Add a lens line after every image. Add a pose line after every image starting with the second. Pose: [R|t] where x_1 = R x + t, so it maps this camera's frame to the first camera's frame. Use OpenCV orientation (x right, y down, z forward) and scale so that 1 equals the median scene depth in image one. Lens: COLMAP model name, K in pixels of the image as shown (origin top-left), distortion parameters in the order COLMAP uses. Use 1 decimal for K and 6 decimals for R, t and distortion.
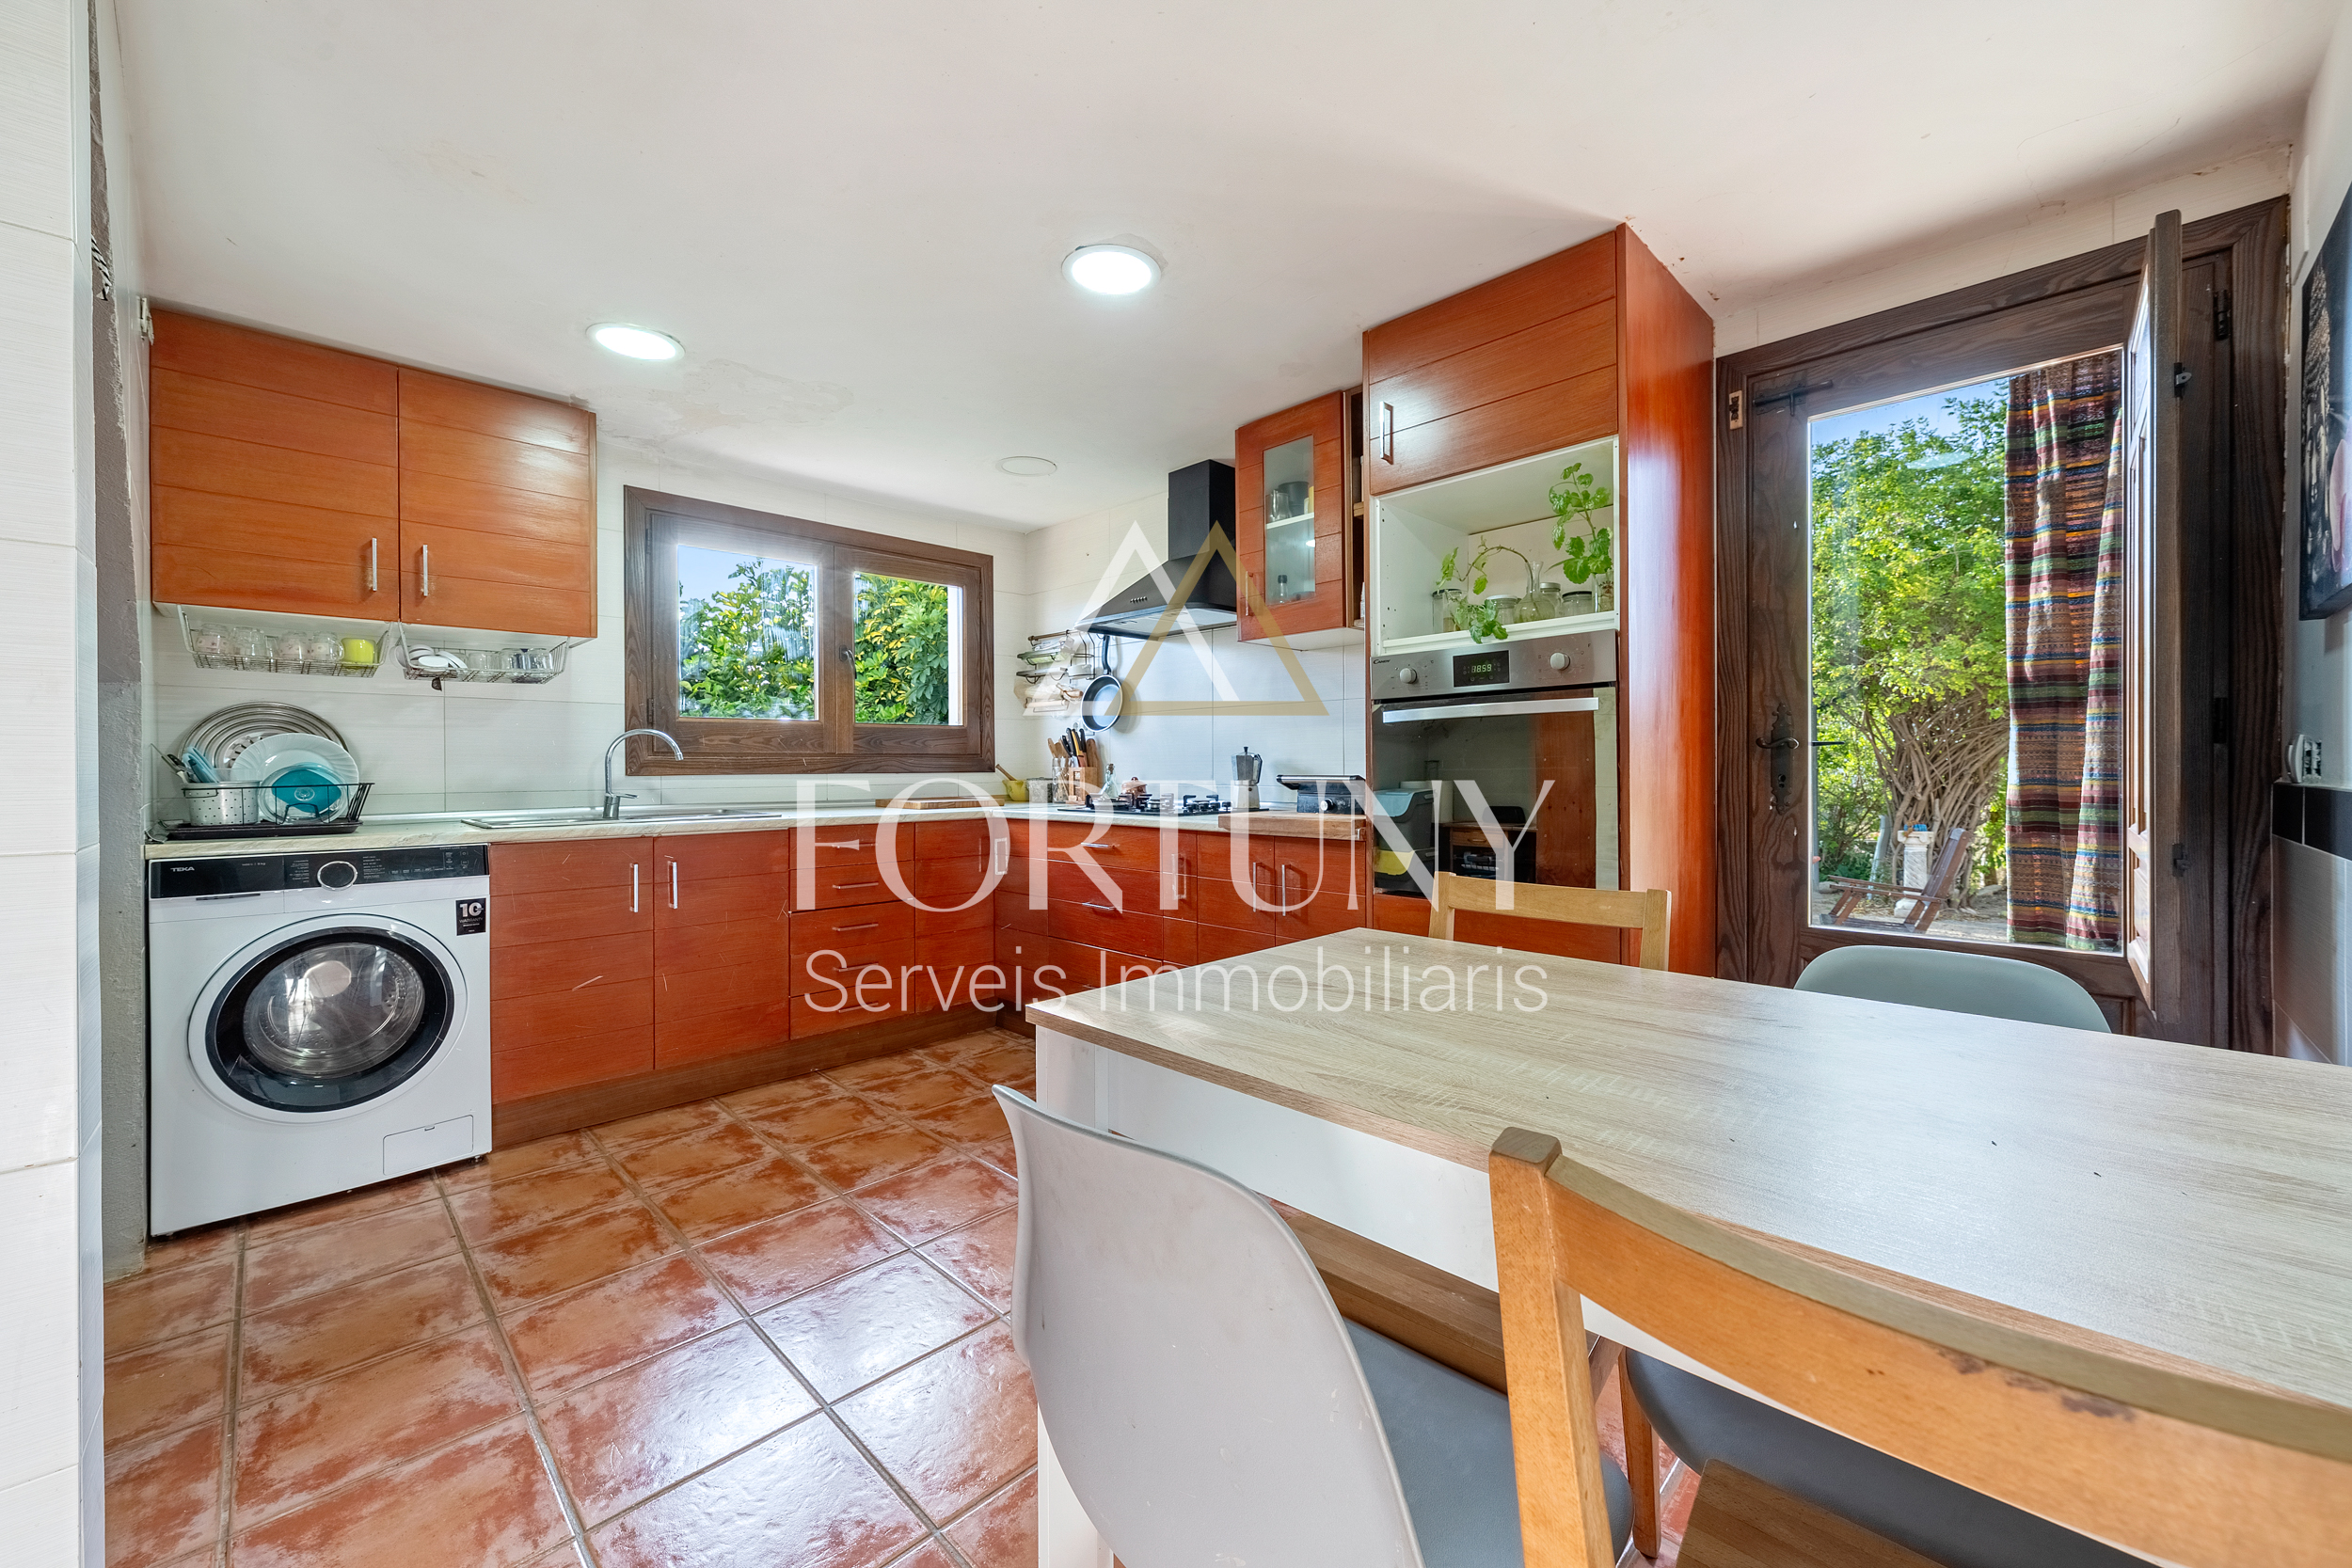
lens RADIAL K [[921.0, 0, 1168.2], [0, 921.0, 768.0], [0, 0, 1]] dist [-0.001000, 0.000269]
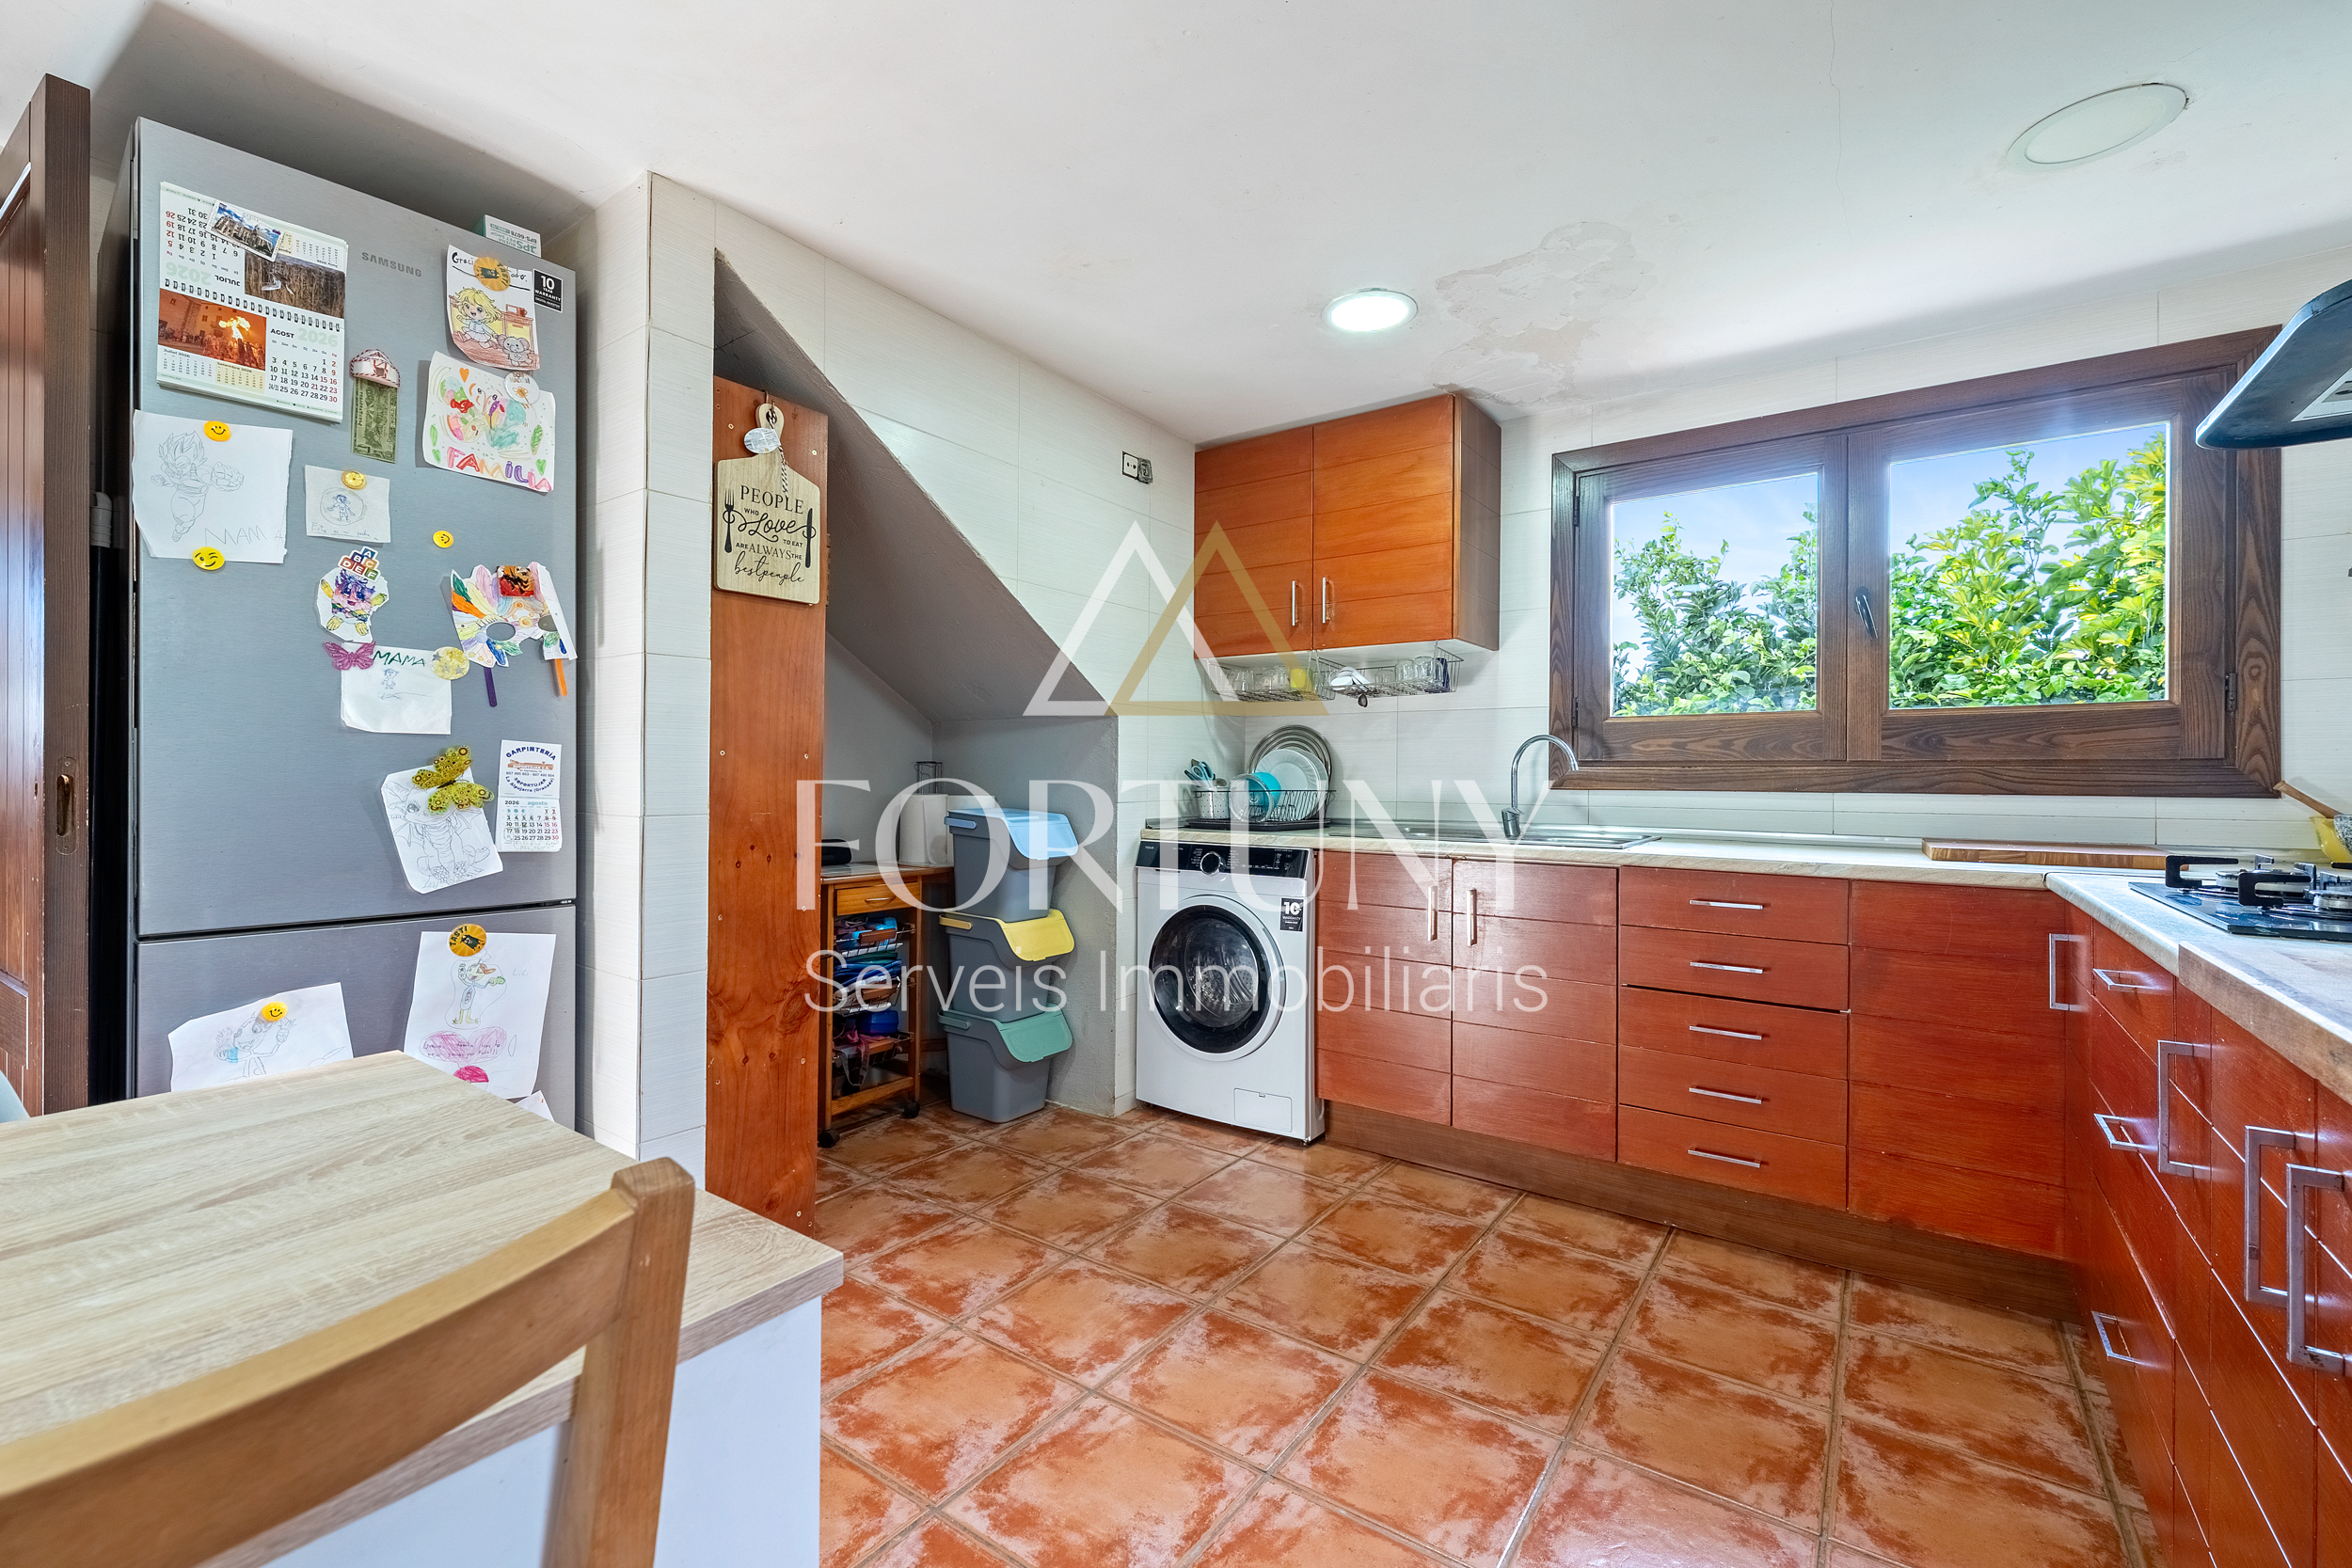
lens RADIAL K [[990.8, 0, 1165.1], [0, 990.8, 775.9], [0, 0, 1]] dist [0.001496, -0.000057]
pose [[0.155279, 0.003952, -0.987863, 0.340562], [-0.010483, 0.999942, 0.002353, -0.003010], [0.987815, 0.009990, 0.155312, 0.615244]]
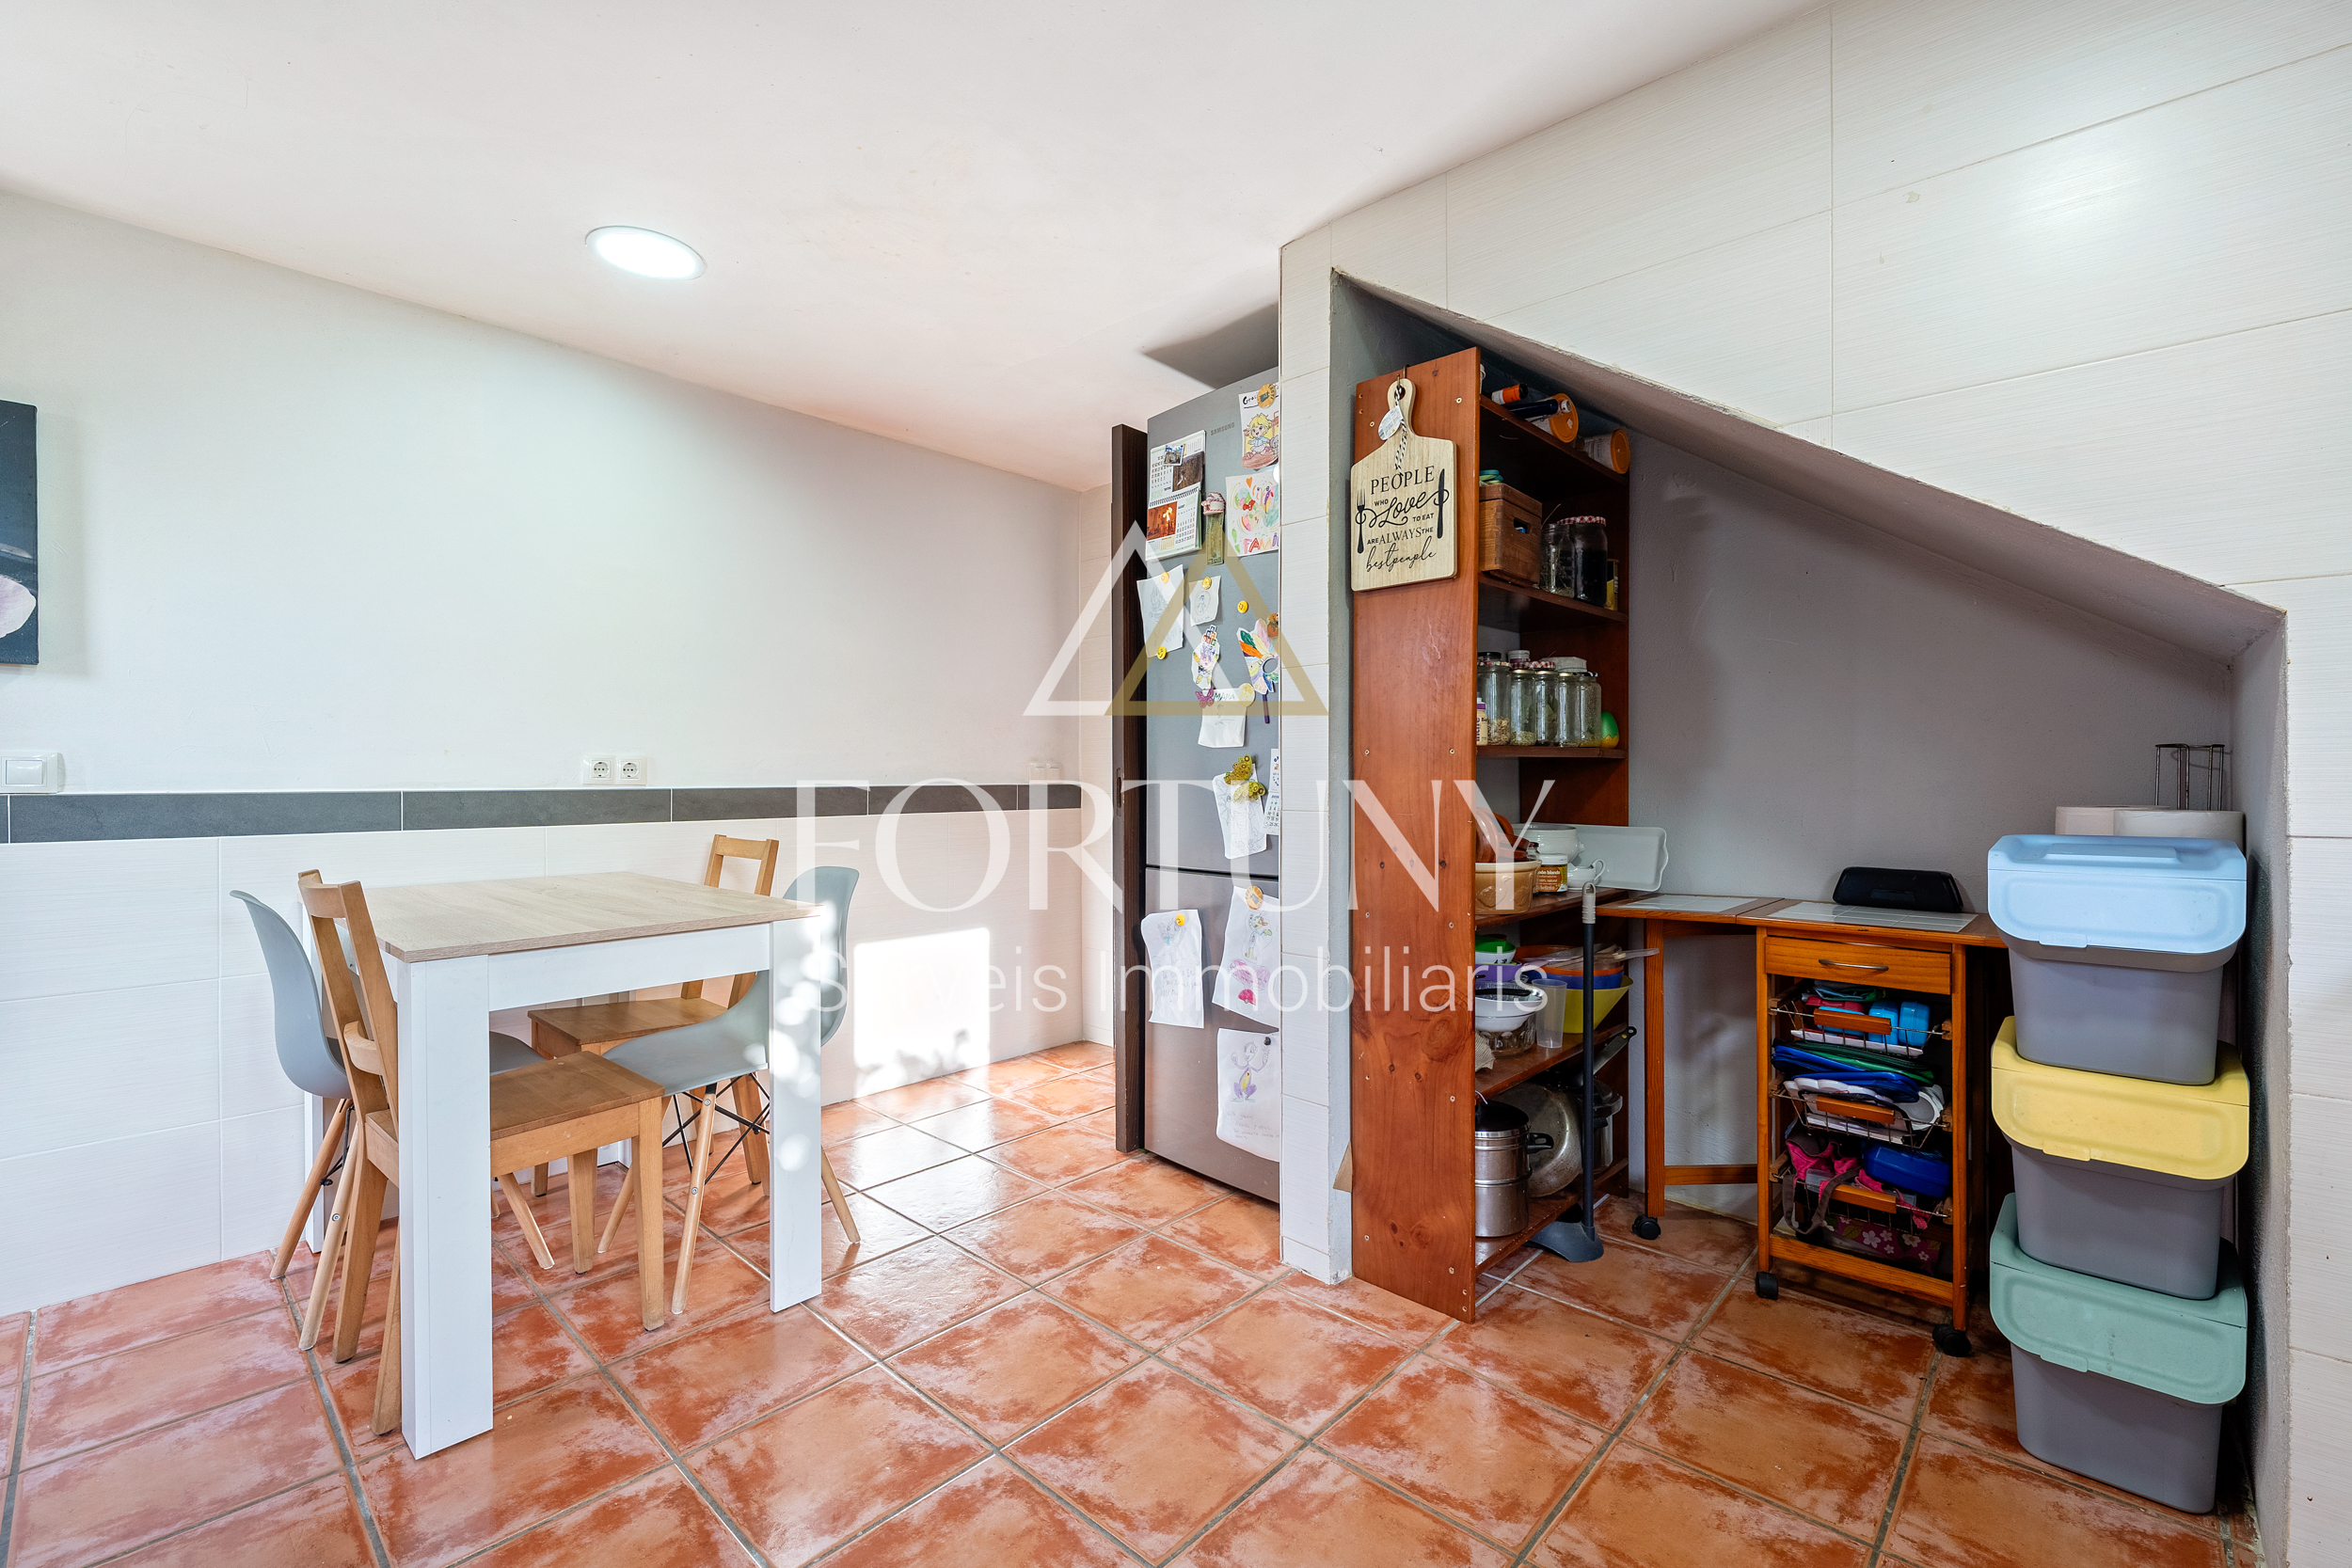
lens RADIAL K [[990.8, 0, 1174.1], [0, 990.8, 777.1], [0, 0, 1]] dist [0.001496, -0.000057]
pose [[-0.999058, 0.007062, -0.042806, -0.298953], [0.006899, 0.999968, 0.003934, 0.000094], [0.042832, 0.003635, -0.999076, 1.172301]]
